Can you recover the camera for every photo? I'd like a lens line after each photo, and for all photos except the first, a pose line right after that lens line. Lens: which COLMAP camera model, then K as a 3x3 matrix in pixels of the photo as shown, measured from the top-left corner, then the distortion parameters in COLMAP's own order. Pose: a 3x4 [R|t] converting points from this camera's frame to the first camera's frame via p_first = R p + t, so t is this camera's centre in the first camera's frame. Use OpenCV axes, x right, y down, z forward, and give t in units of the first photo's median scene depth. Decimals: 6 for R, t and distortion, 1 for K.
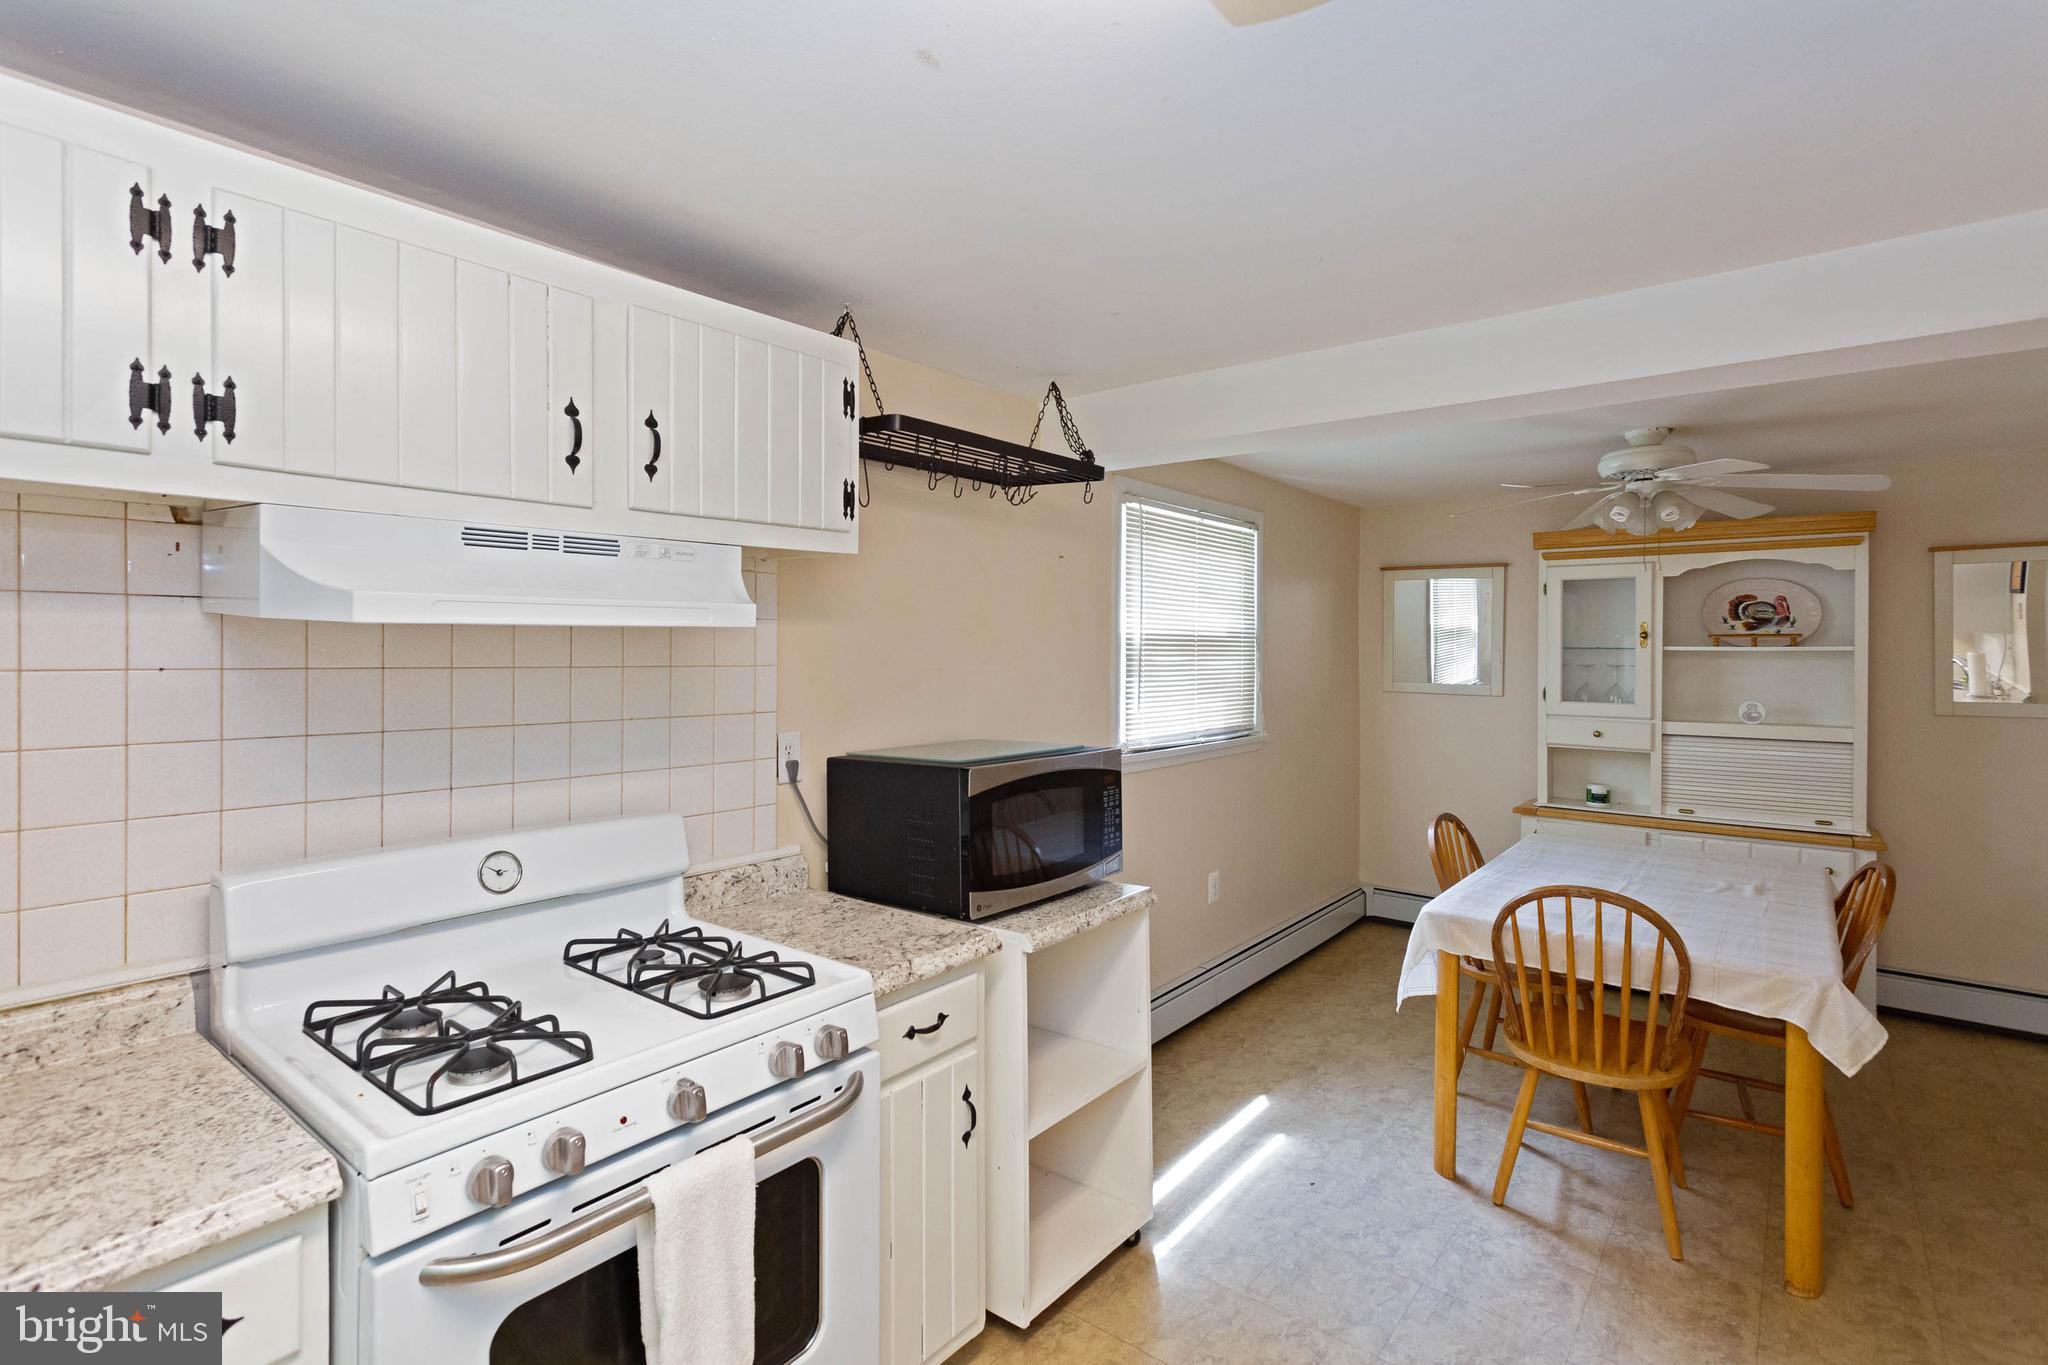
lens RADIAL K [[967.7, 0, 1012.8], [0, 967.7, 667.6], [0, 0, 1]] dist [-0.000597, 0.000139]
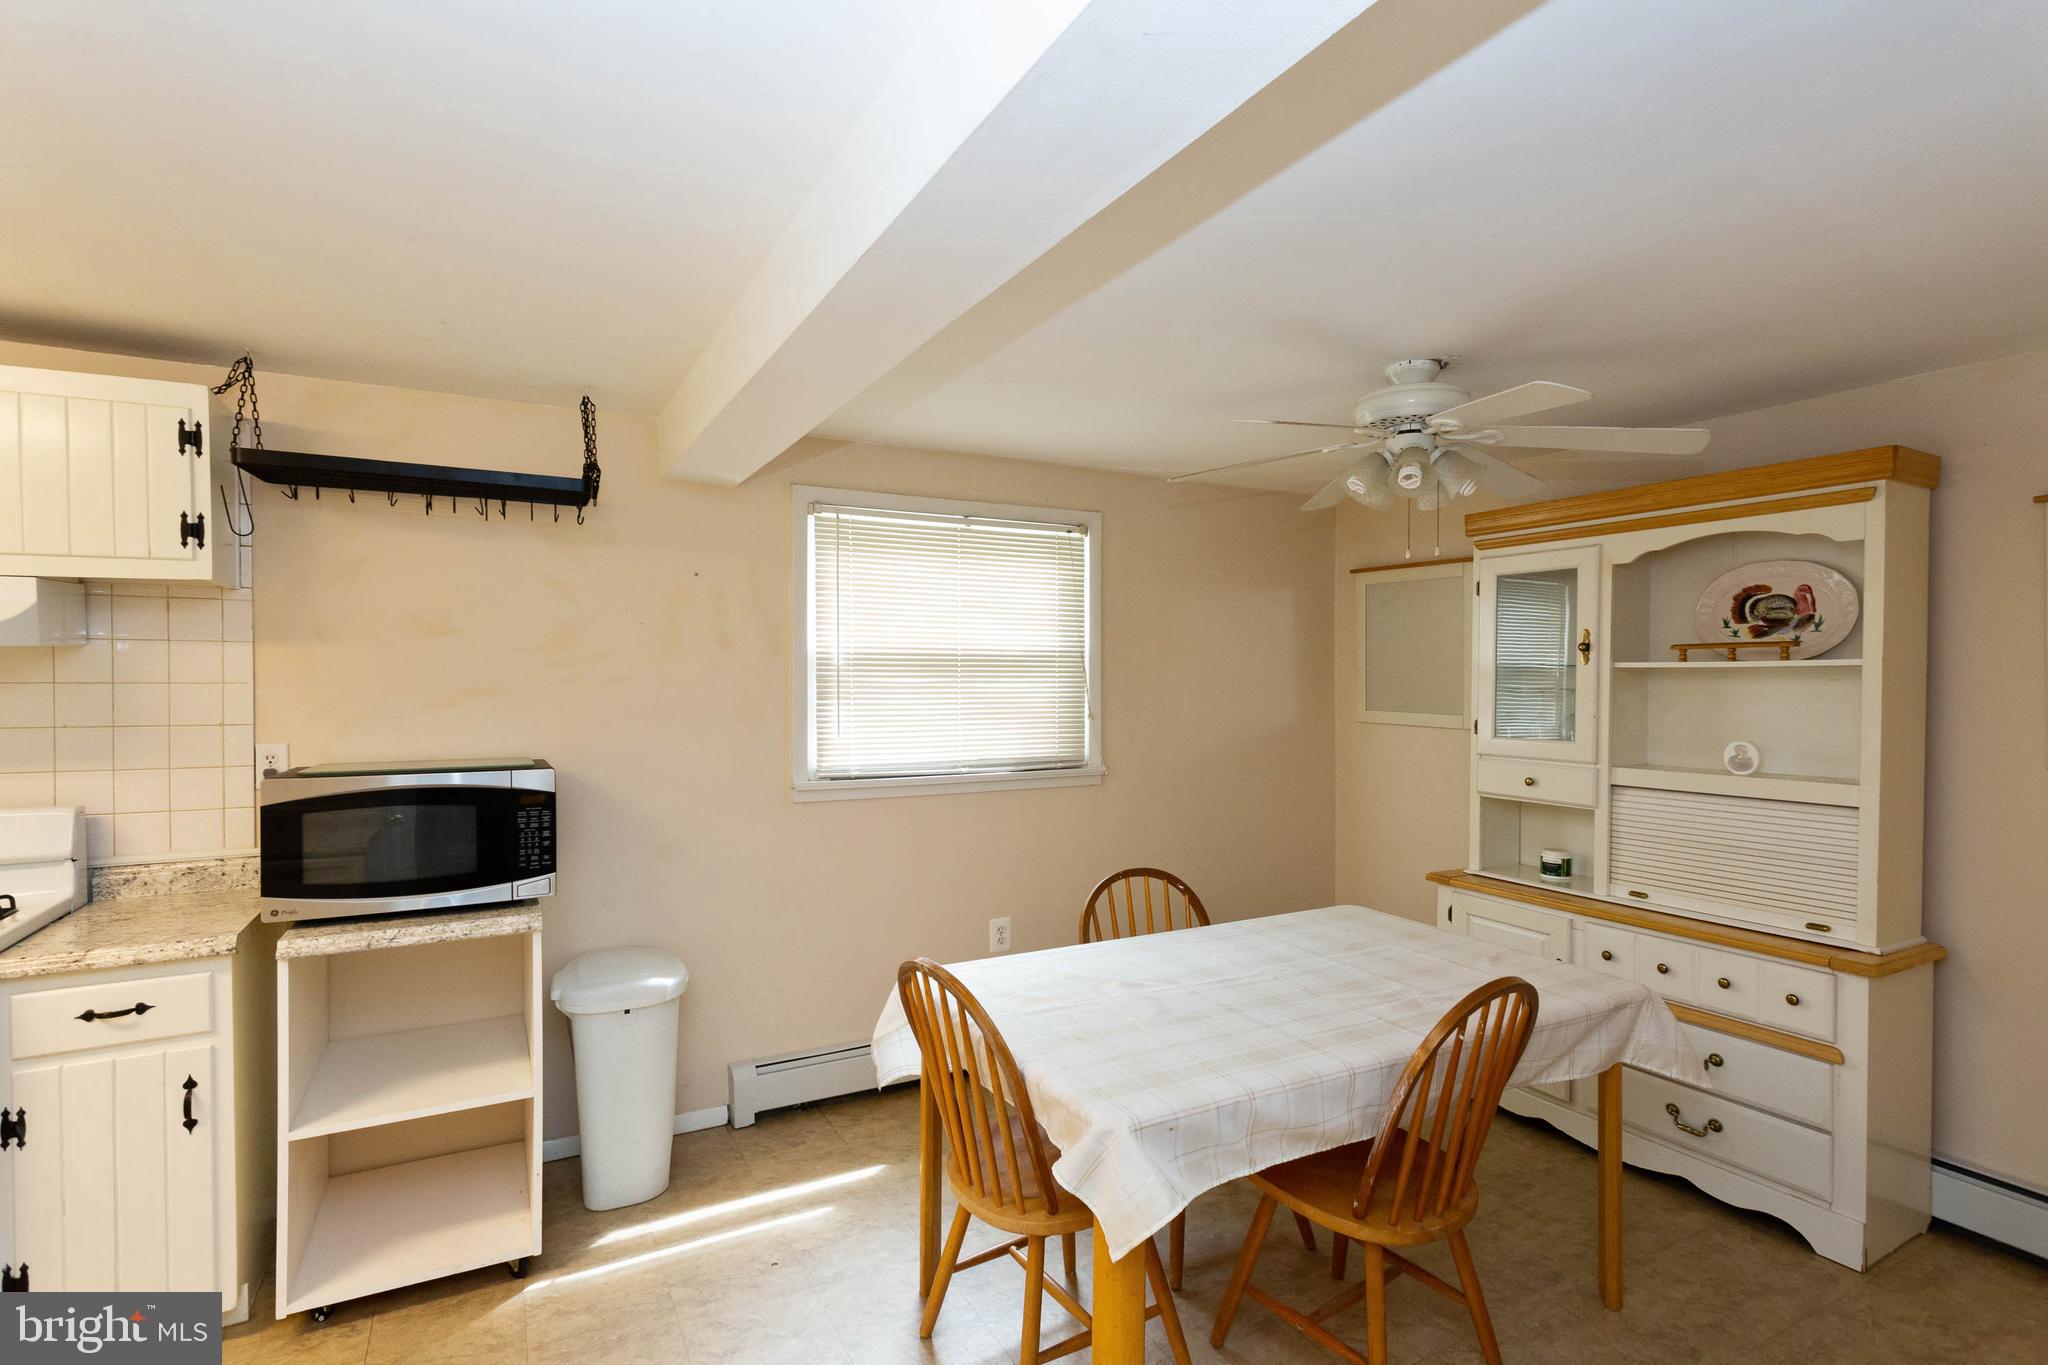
lens RADIAL K [[975.8, 0, 1003.0], [0, 975.8, 706.1], [0, 0, 1]] dist [0.001828, 0.000180]
pose [[0.923426, 0.007667, -0.383701, 0.543220], [-0.004168, 0.999942, 0.009949, 0.005417], [0.383754, -0.007588, 0.923404, 0.162434]]
